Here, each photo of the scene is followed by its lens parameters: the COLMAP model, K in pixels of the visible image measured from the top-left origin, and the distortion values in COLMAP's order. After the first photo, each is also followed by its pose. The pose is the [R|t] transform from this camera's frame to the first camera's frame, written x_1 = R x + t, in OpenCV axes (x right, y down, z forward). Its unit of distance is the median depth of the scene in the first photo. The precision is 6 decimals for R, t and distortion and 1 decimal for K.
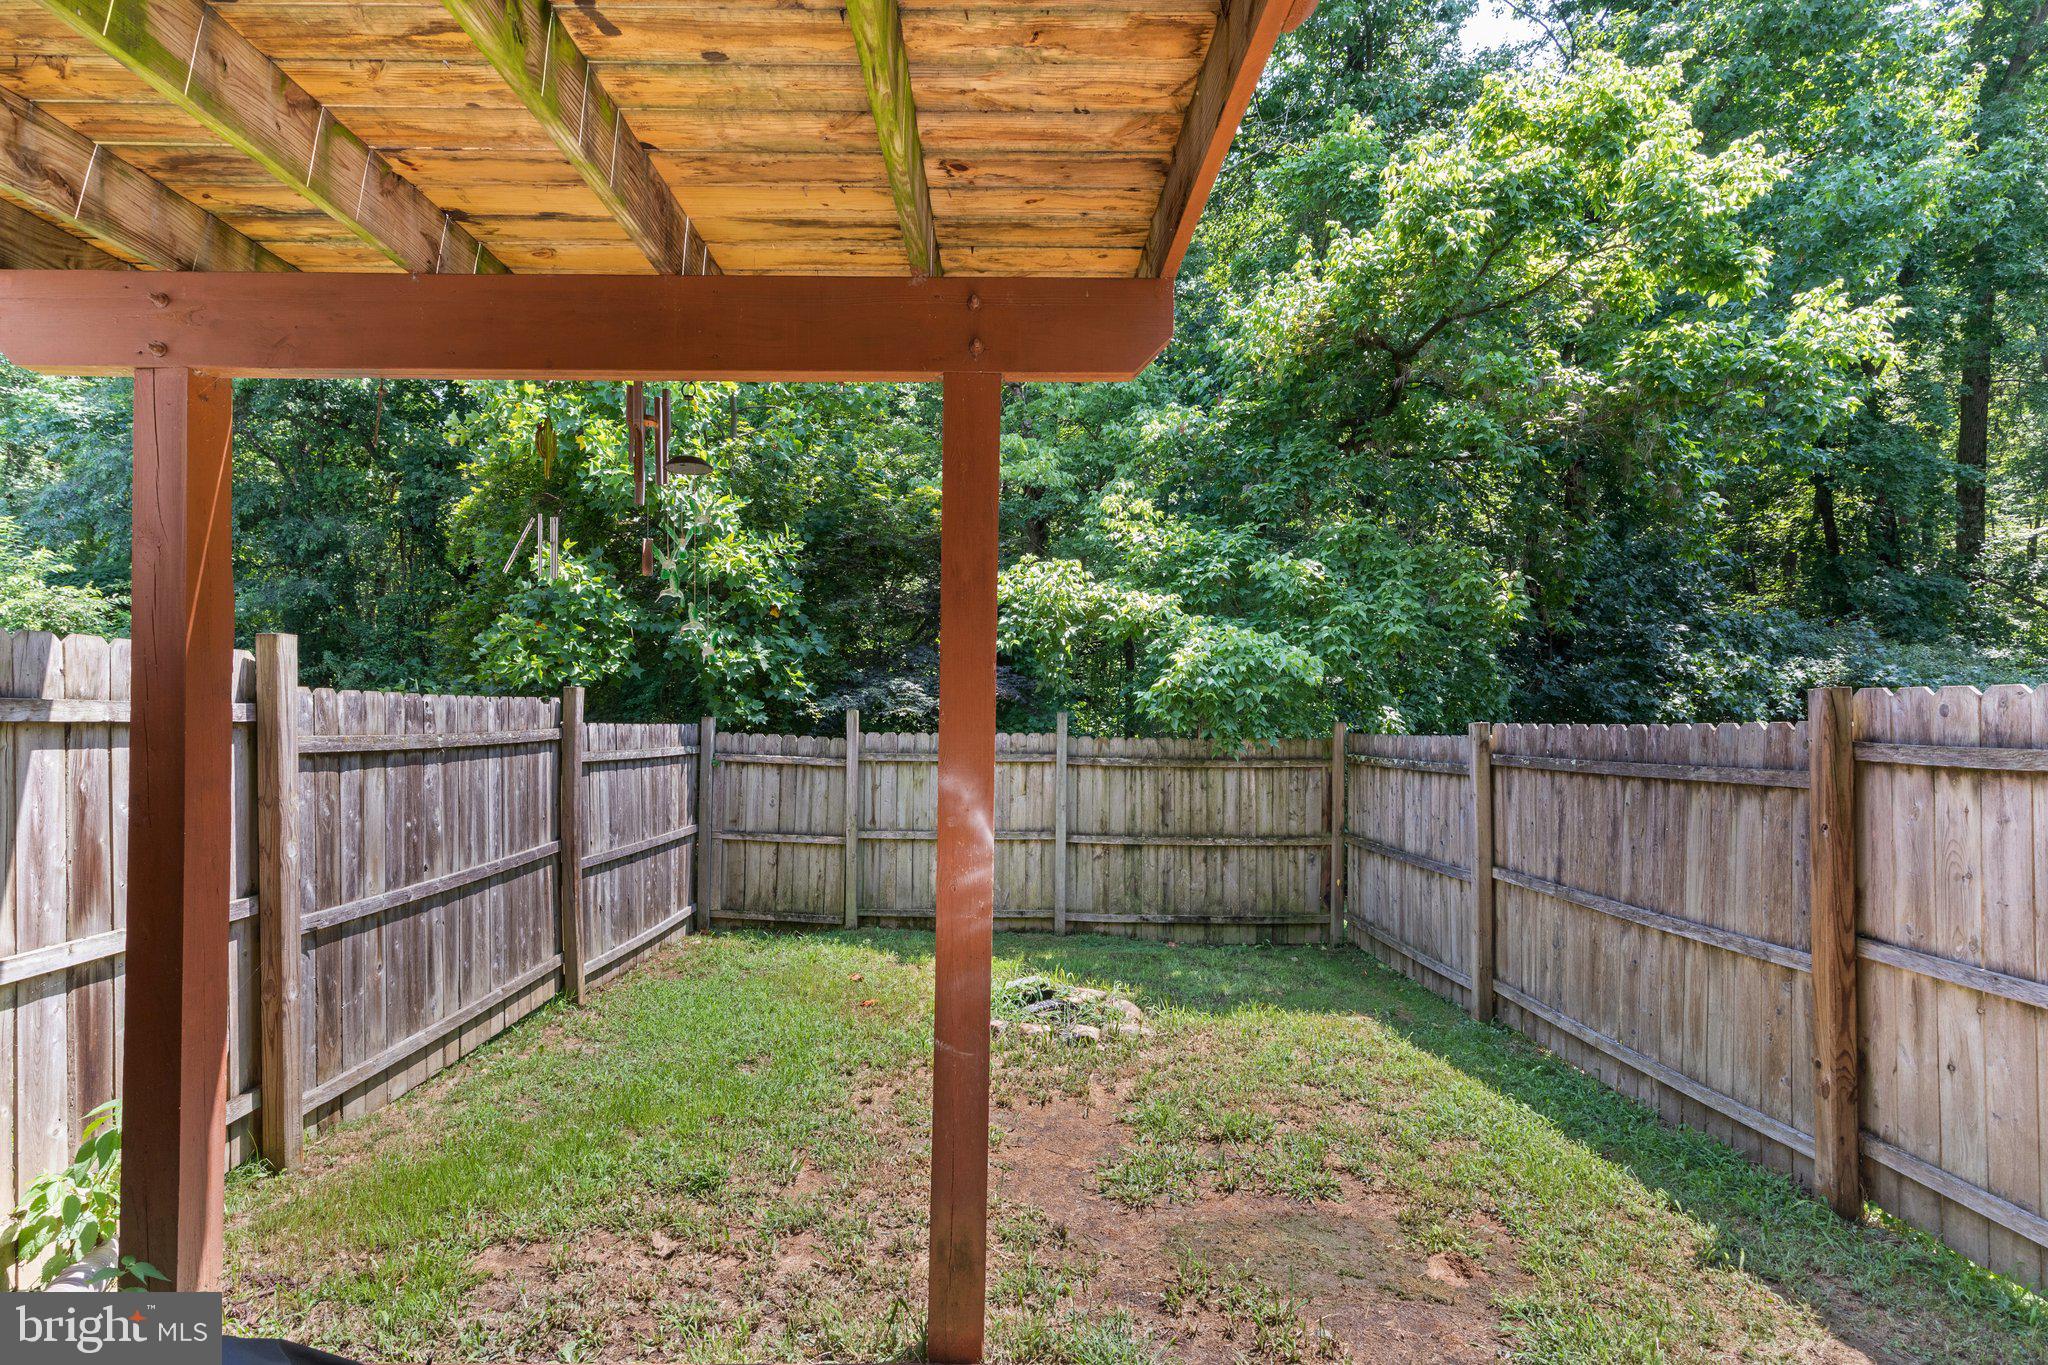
lens RADIAL K [[952.6, 0, 1012.5], [0, 952.6, 719.1], [0, 0, 1]] dist [0.003928, -0.000288]
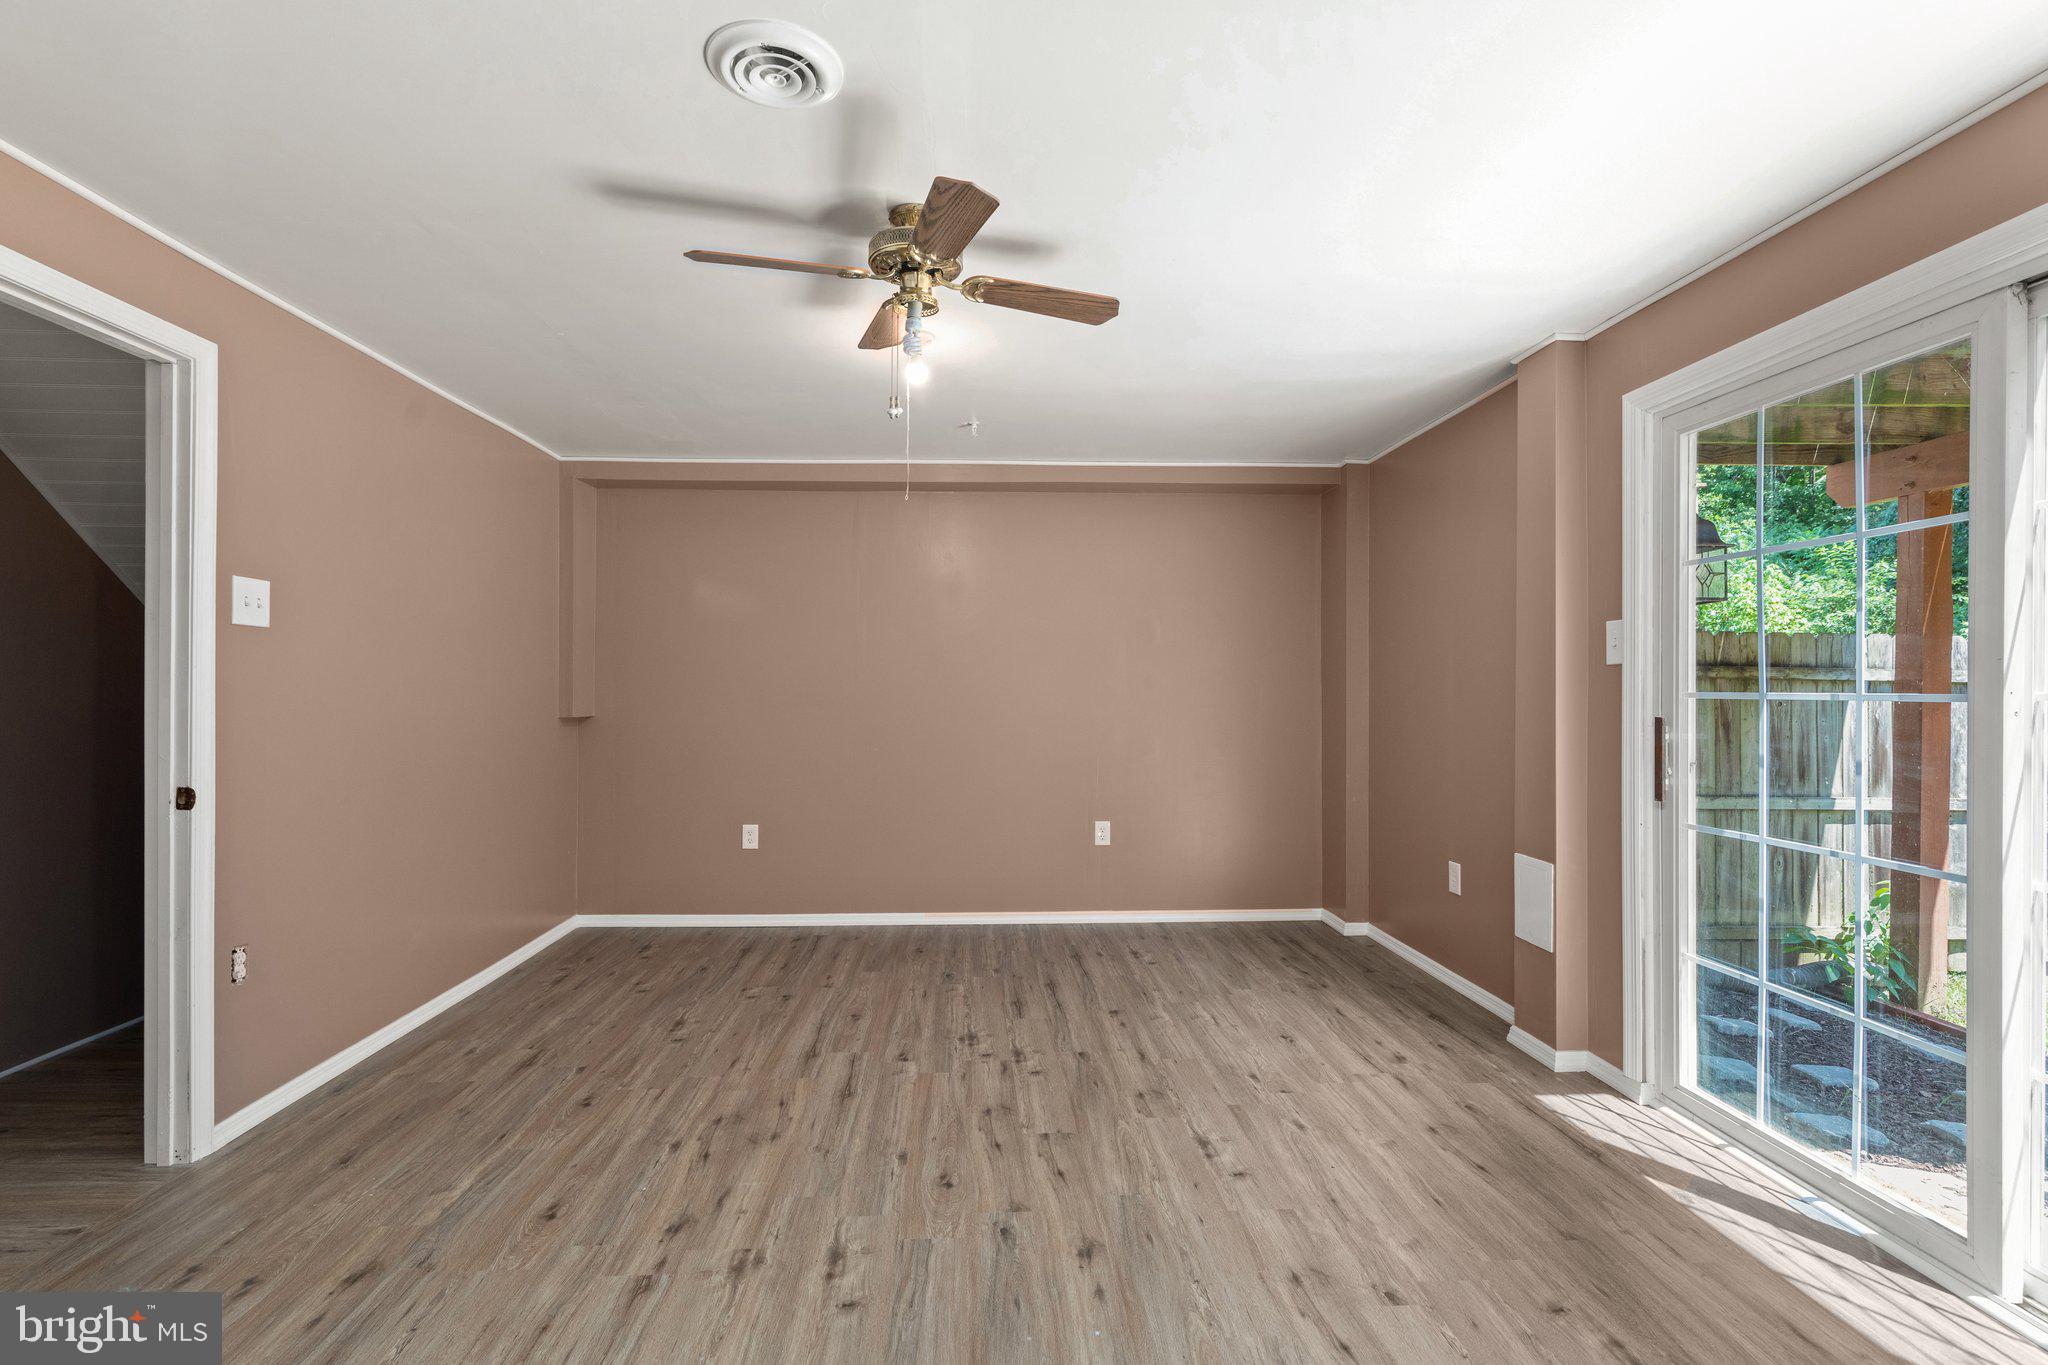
lens RADIAL K [[952.6, 0, 1016.8], [0, 952.6, 690.6], [0, 0, 1]] dist [0.003928, -0.000288]
pose [[0.035627, -0.007329, -0.999338, 0.825080], [-0.011611, 0.999903, -0.007747, 0.055704], [0.999298, 0.011880, 0.035539, -0.738483]]
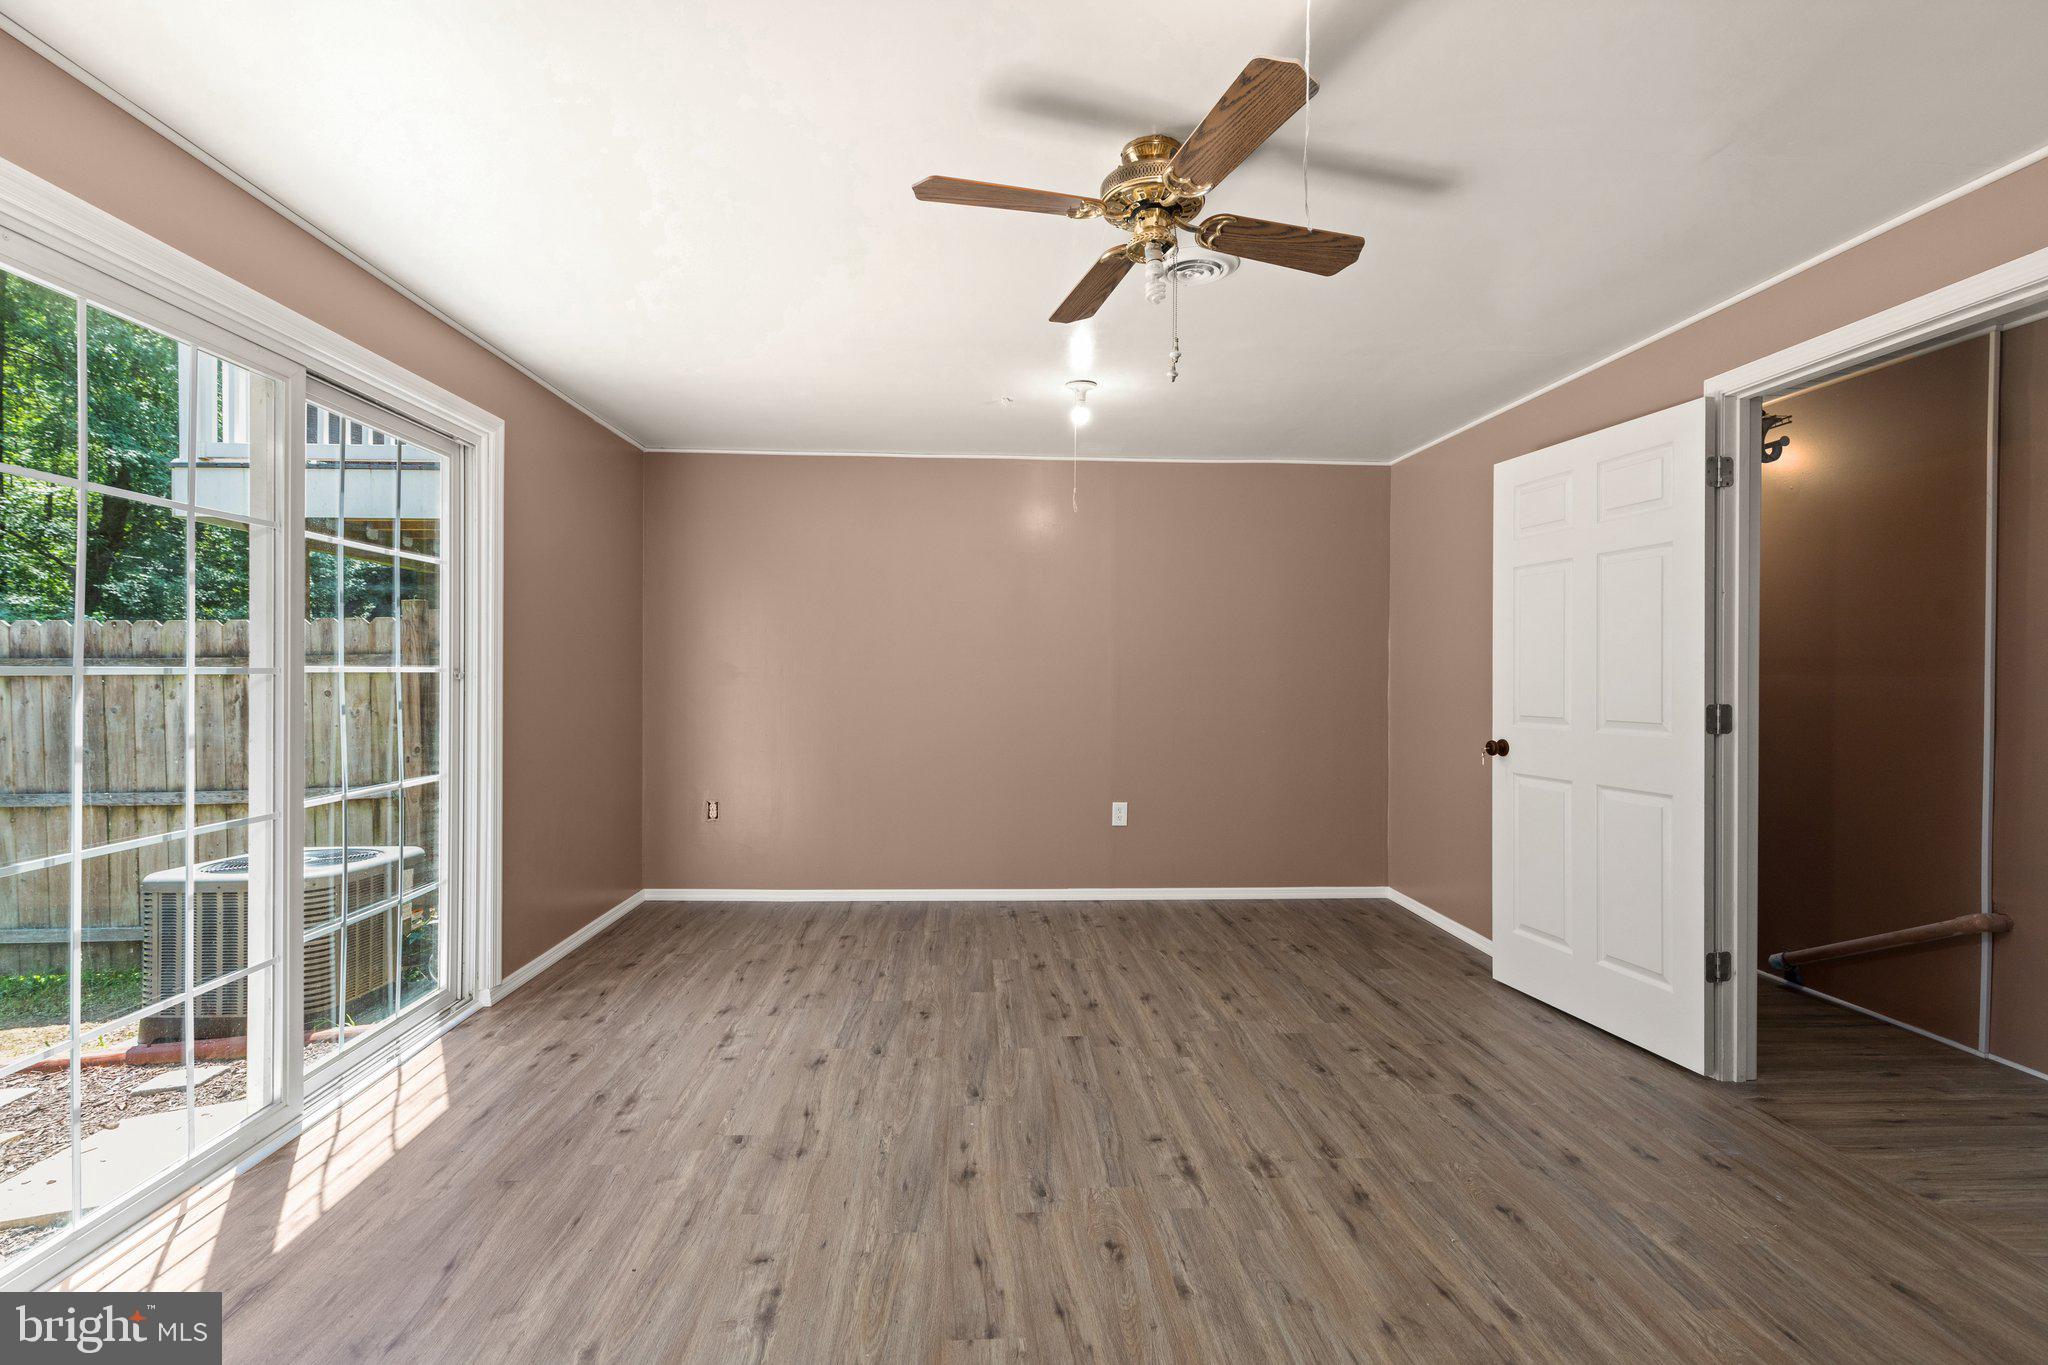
lens RADIAL K [[952.6, 0, 1019.1], [0, 952.6, 675.8], [0, 0, 1]] dist [0.003928, -0.000288]
pose [[-0.036821, -0.014945, 0.999210, -0.693145], [0.003731, 0.999879, 0.015092, 0.040896], [-0.999315, 0.004283, -0.036761, -0.671188]]
